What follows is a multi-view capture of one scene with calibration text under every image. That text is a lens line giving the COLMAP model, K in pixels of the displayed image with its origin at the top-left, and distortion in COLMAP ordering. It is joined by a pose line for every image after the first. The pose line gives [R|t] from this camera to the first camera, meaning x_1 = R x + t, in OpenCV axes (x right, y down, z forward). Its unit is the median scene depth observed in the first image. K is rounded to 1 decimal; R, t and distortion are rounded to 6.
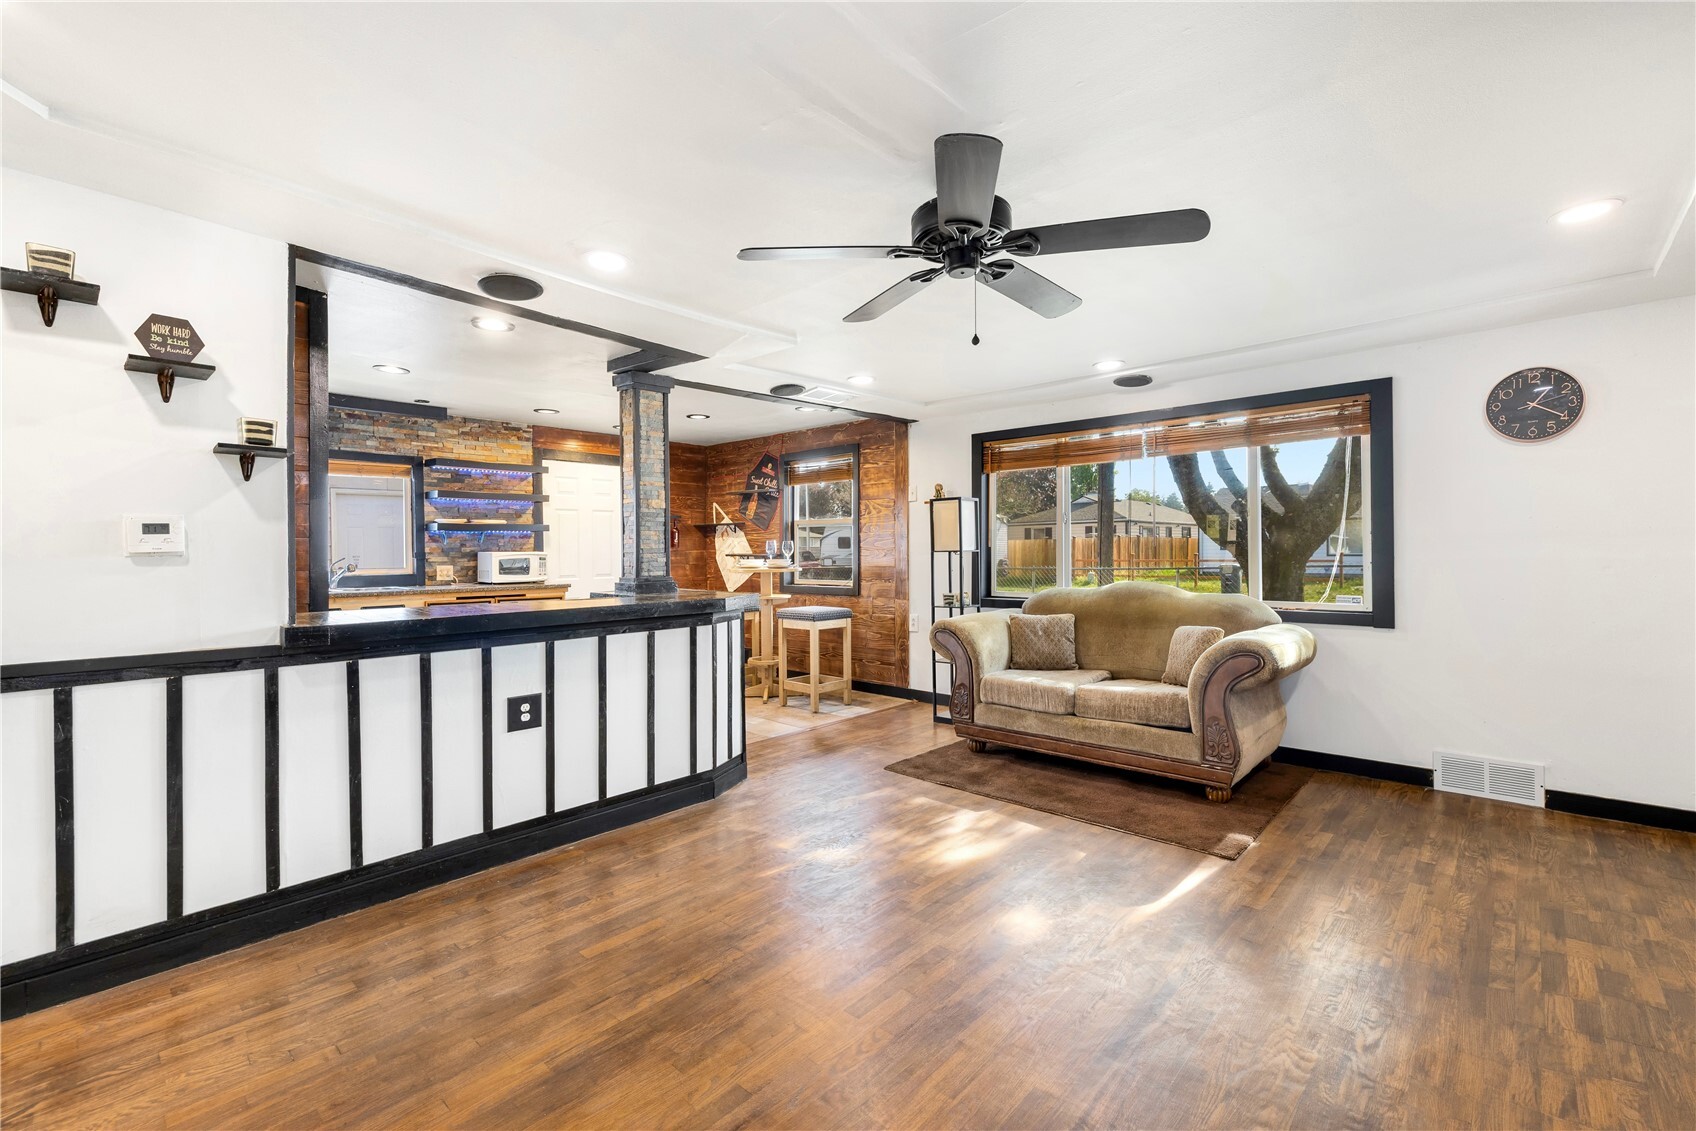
lens RADIAL K [[728.7, 0, 853.1], [0, 728.7, 556.8], [0, 0, 1]] dist [0.001332, 0.000162]
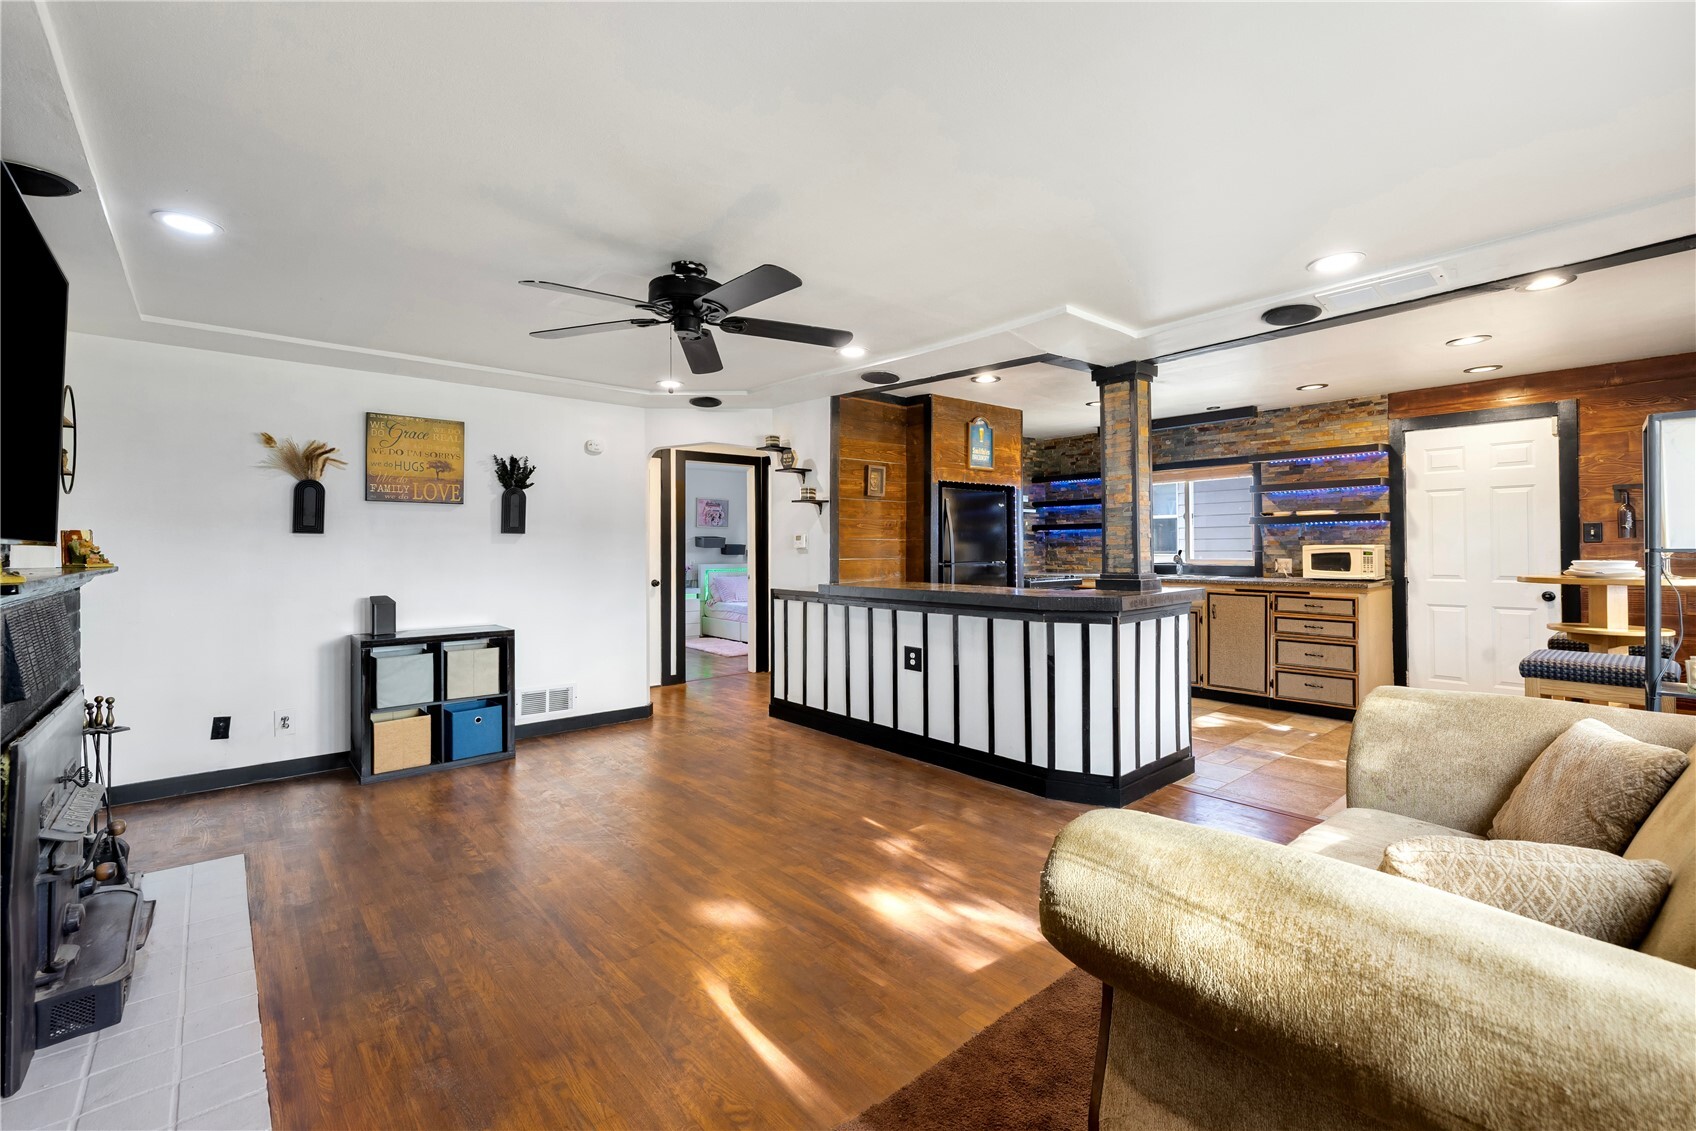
lens RADIAL K [[724.7, 0, 847.5], [0, 724.7, 543.6], [0, 0, 1]] dist [0.001409, 0.000370]
pose [[-0.117142, 0.002903, -0.993111, 0.781737], [-0.002318, 0.999992, 0.003196, -0.016038], [0.993113, 0.002677, -0.117134, 0.811895]]
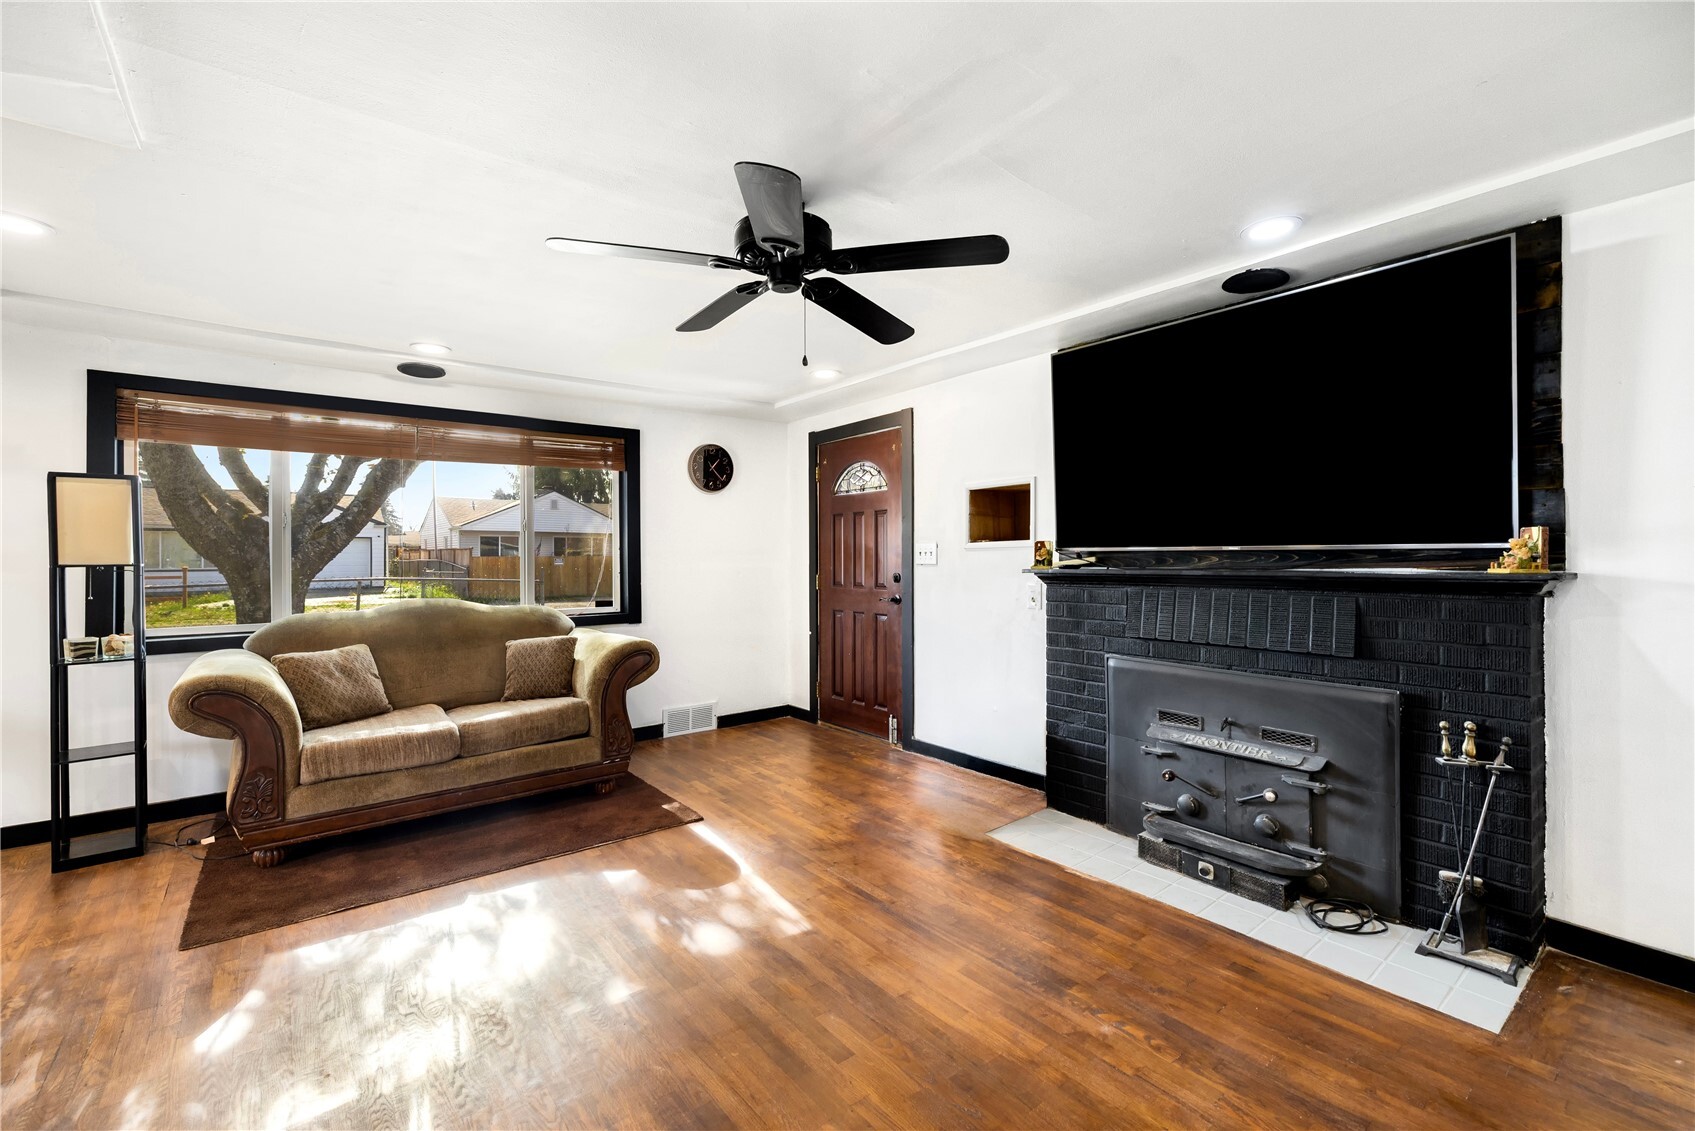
lens RADIAL K [[720.3, 0, 850.2], [0, 720.3, 557.7], [0, 0, 1]] dist [0.001903, -0.000378]
pose [[0.155348, 0.006037, 0.987841, -0.471631], [0.011304, 0.999905, -0.007888, -0.003734], [-0.987795, 0.012392, 0.155265, 0.431680]]
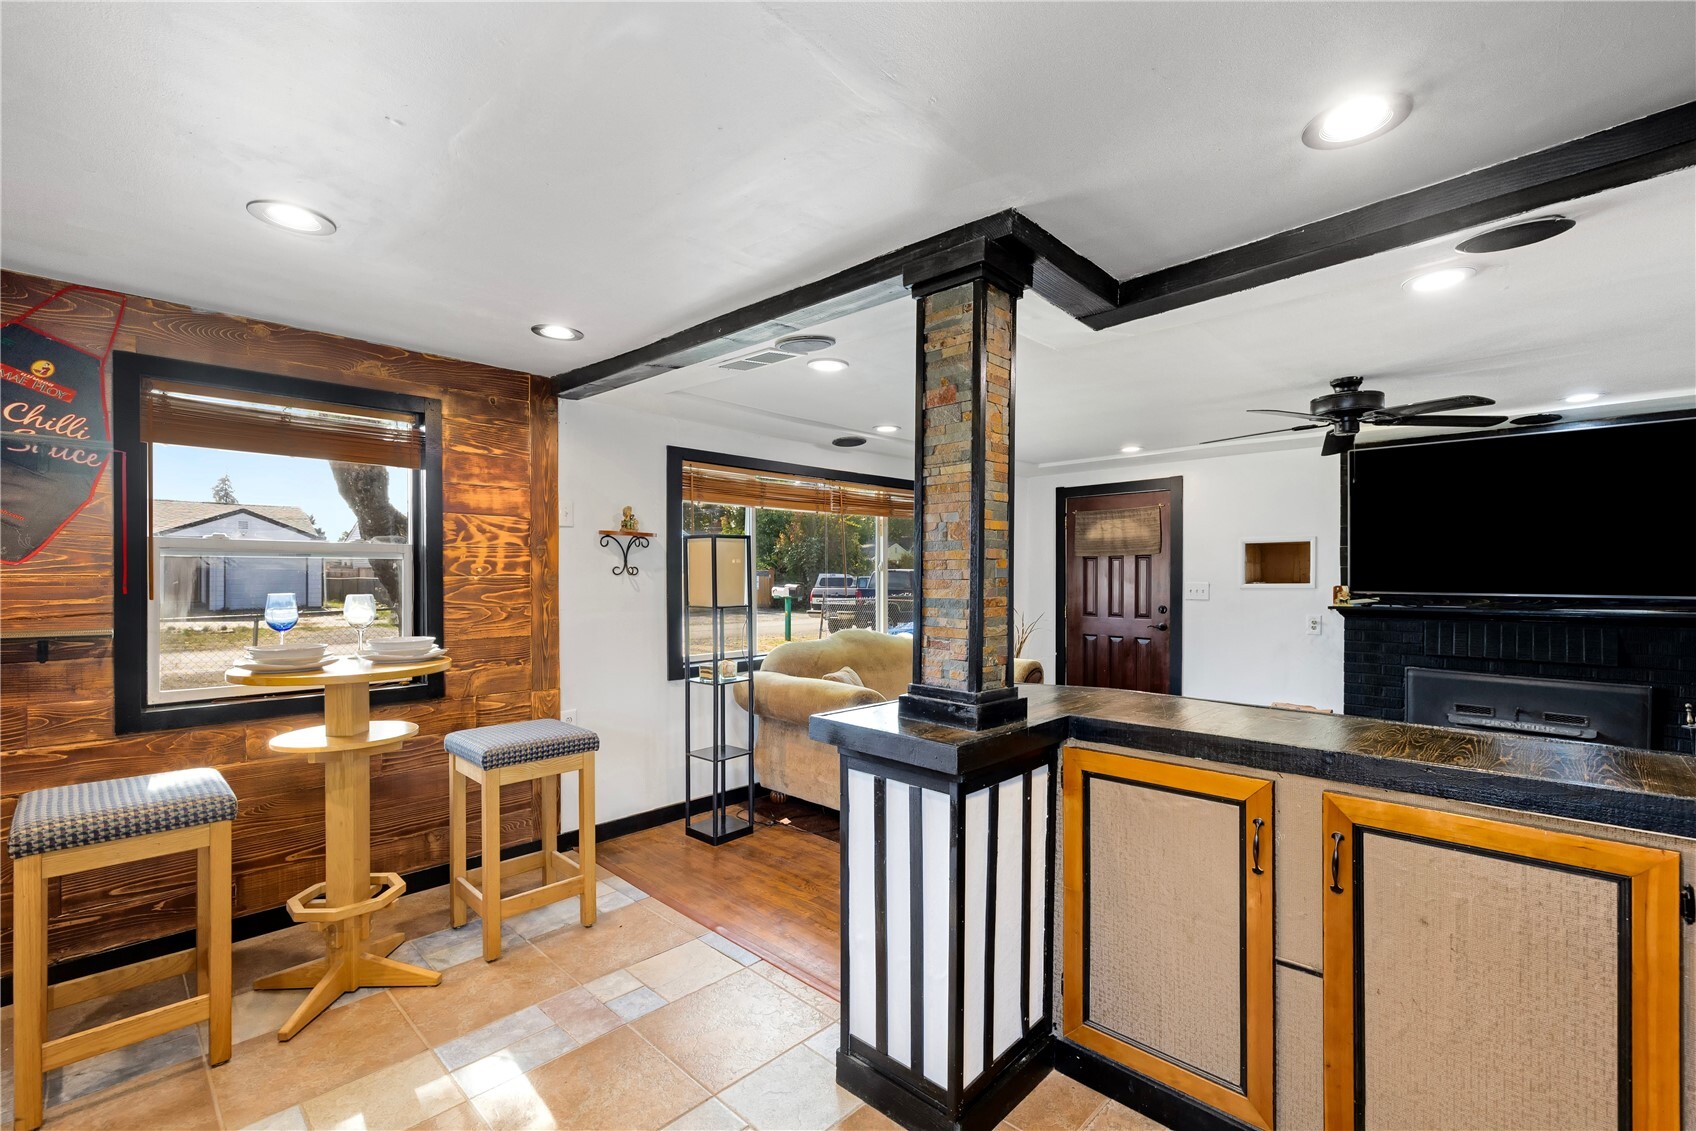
lens RADIAL K [[748.1, 0, 845.7], [0, 748.1, 578.3], [0, 0, 1]] dist [0.000161, -0.000294]
pose [[0.023193, 0.001922, 0.999729, -0.854677], [0.006115, 0.999979, -0.002064, -0.044650], [-0.999712, 0.006161, 0.023181, 1.159275]]
